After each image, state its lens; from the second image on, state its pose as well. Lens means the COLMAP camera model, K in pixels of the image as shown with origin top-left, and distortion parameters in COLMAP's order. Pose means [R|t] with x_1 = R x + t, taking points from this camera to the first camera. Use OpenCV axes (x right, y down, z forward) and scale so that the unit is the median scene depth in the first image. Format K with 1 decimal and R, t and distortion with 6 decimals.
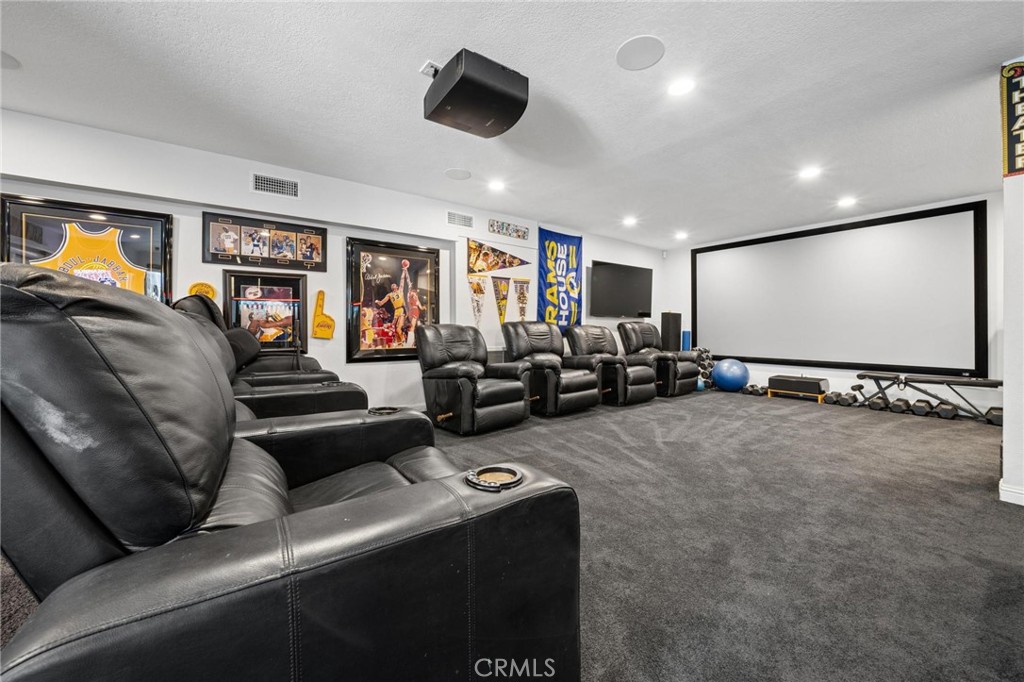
lens RADIAL K [[381.1, 0, 515.0], [0, 381.1, 331.6], [0, 0, 1]] dist [-0.010223, -0.000105]
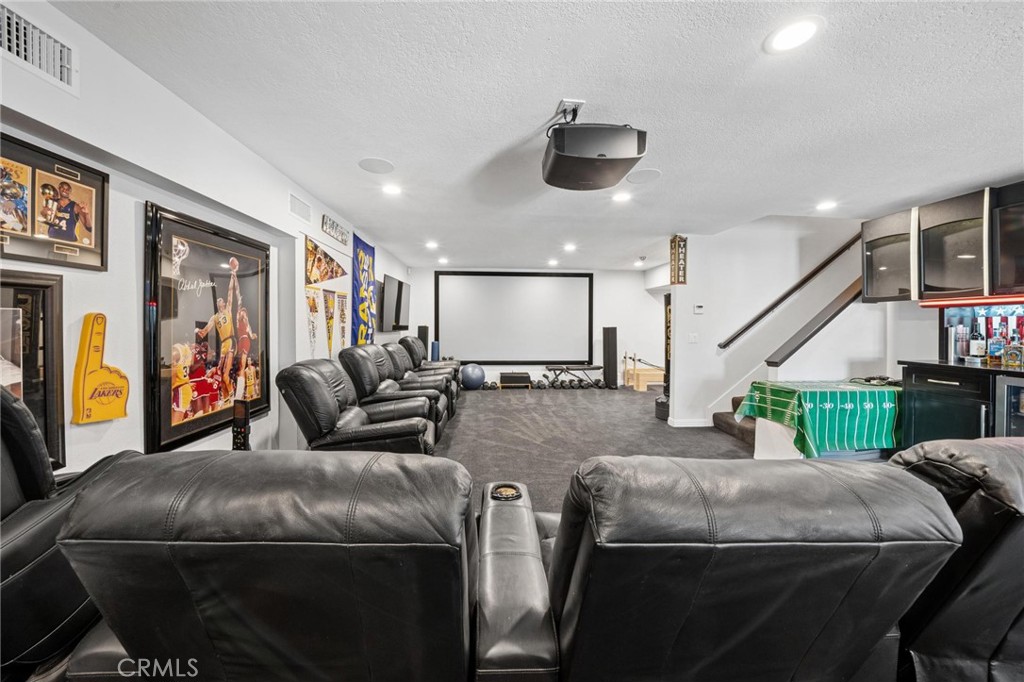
lens RADIAL K [[355.8, 0, 519.5], [0, 355.8, 328.4], [0, 0, 1]] dist [-0.001483, -0.000026]
pose [[0.546301, -0.006897, 0.837560, -0.479910], [0.000472, 0.999968, 0.007927, -0.076911], [-0.837589, -0.003935, 0.546287, 0.301407]]
